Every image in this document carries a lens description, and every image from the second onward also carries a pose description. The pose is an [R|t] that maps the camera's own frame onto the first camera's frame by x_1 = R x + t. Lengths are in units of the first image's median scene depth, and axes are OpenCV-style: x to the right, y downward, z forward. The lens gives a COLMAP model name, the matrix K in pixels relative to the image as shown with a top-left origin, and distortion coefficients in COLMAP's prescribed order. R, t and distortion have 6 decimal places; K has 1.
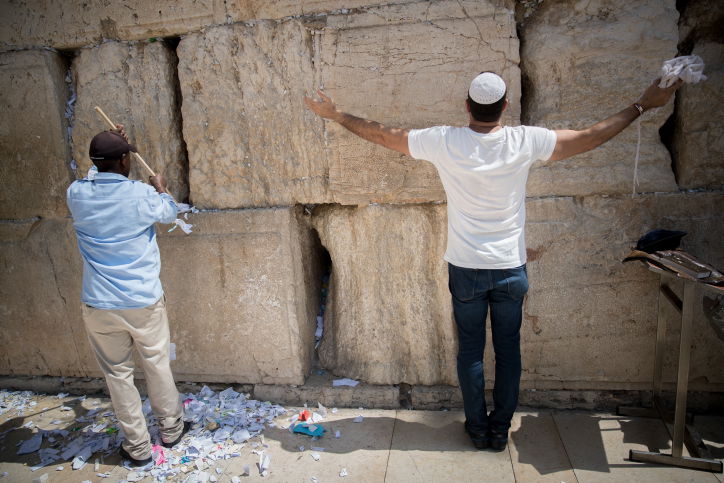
lens RADIAL K [[503.8, 0, 361.9], [0, 503.8, 242.2], [0, 0, 1]] dist [-0.111210, 0.086218]
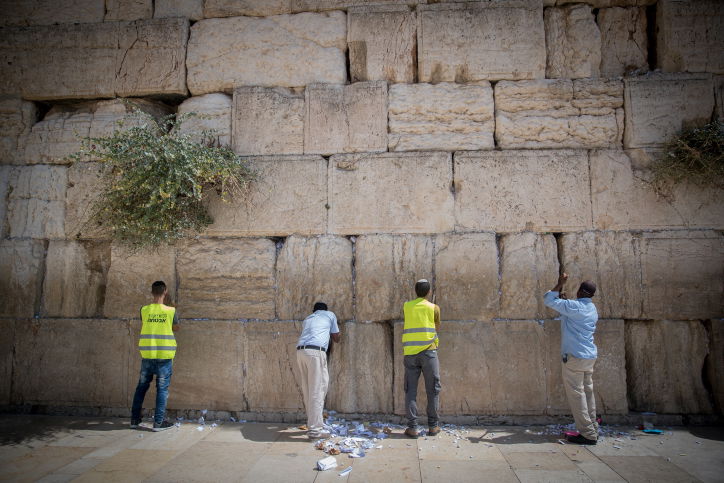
lens RADIAL K [[503.8, 0, 357.9], [0, 503.8, 238.4], [0, 0, 1]] dist [-0.111210, 0.086218]
pose [[0.994437, 0.067052, 0.081230, -1.386813], [-0.040557, 0.955494, -0.292210, 0.241258], [-0.097208, 0.287290, 0.952898, -0.881346]]
